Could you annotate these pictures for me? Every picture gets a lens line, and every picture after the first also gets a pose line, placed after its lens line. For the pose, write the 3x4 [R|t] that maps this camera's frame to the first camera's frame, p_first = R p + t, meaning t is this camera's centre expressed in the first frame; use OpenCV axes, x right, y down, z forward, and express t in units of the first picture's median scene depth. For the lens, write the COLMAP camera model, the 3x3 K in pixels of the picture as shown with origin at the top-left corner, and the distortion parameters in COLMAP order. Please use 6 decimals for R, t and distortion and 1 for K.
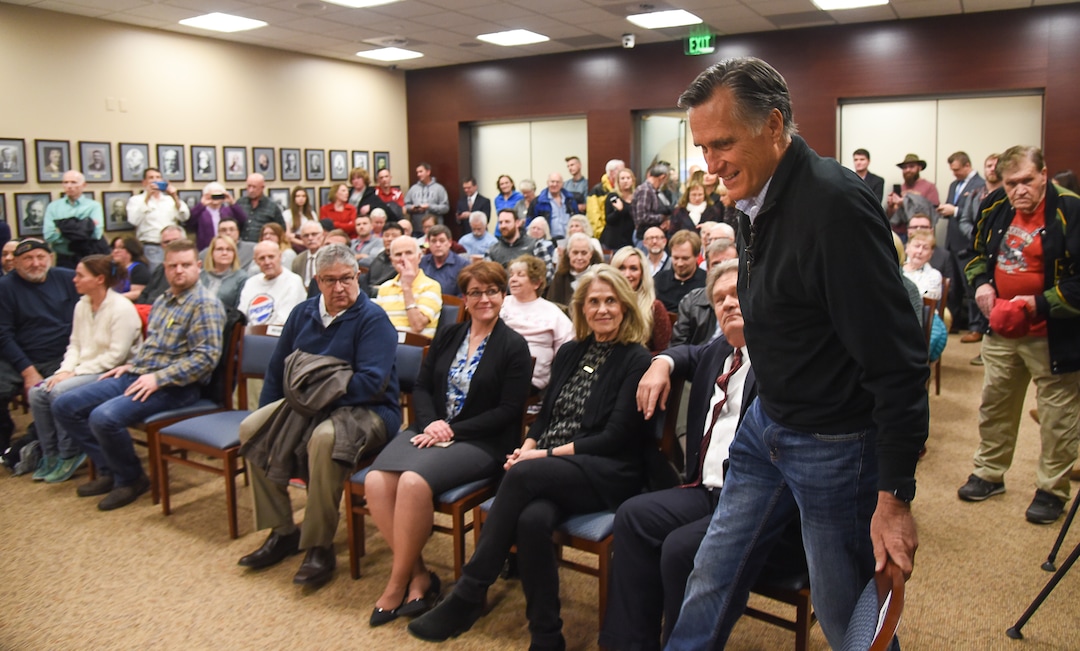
lens RADIAL K [[797.4, 0, 570.4], [0, 797.4, 266.6], [0, 0, 1]] dist [-0.100402, 0.040865]
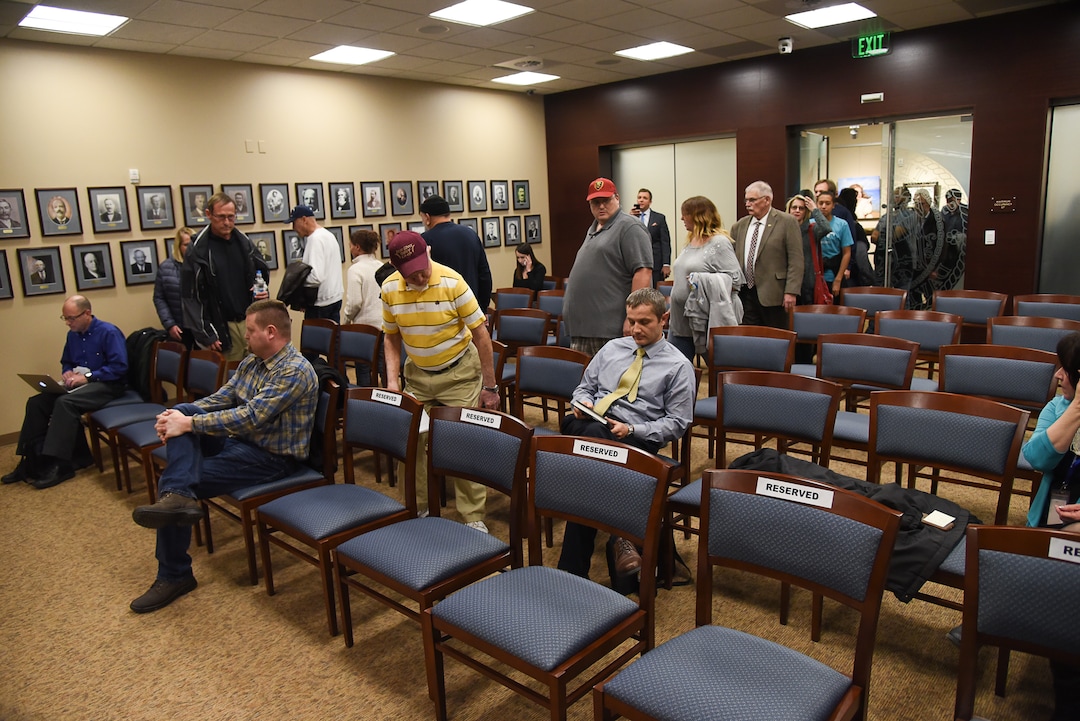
lens RADIAL K [[744.8, 0, 522.2], [0, 744.8, 366.3], [0, 0, 1]] dist [-0.103739, 0.051159]
pose [[0.967620, 0.022401, -0.251414, 0.000130], [0.006088, 0.993693, 0.111972, -0.029840], [0.252336, -0.109877, 0.961381, 0.144412]]
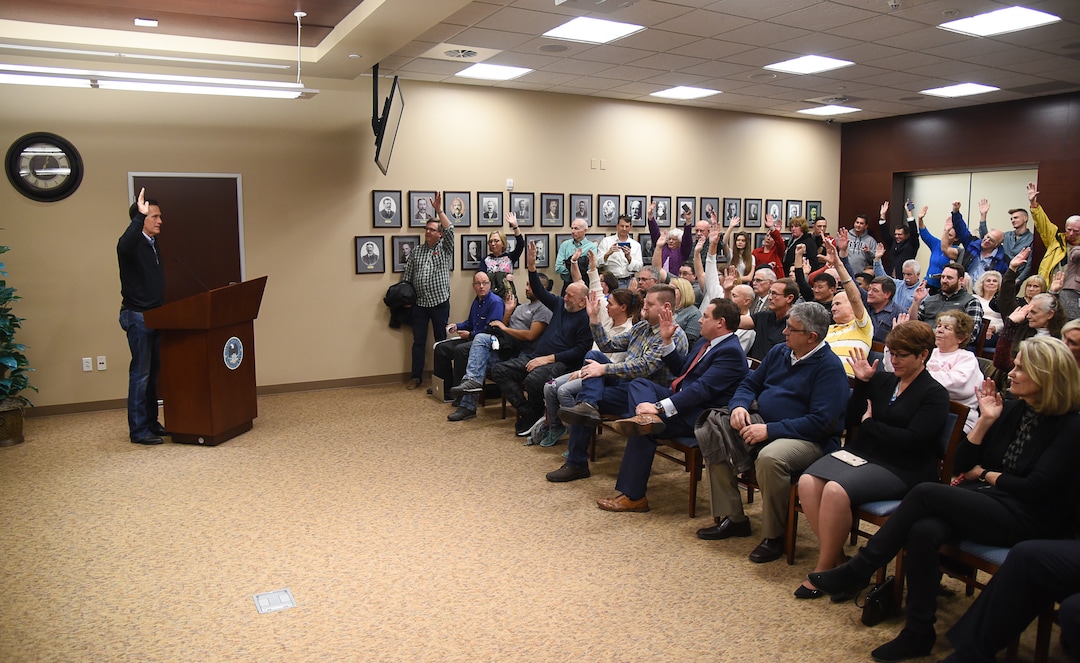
lens RADIAL K [[770.2, 0, 525.3], [0, 770.2, 321.6], [0, 0, 1]] dist [-0.112278, 0.057062]
pose [[0.838822, 0.080573, -0.538410, -0.004940], [-0.066239, 0.996744, 0.045965, -0.007191], [0.540360, -0.002893, 0.841429, -0.107866]]
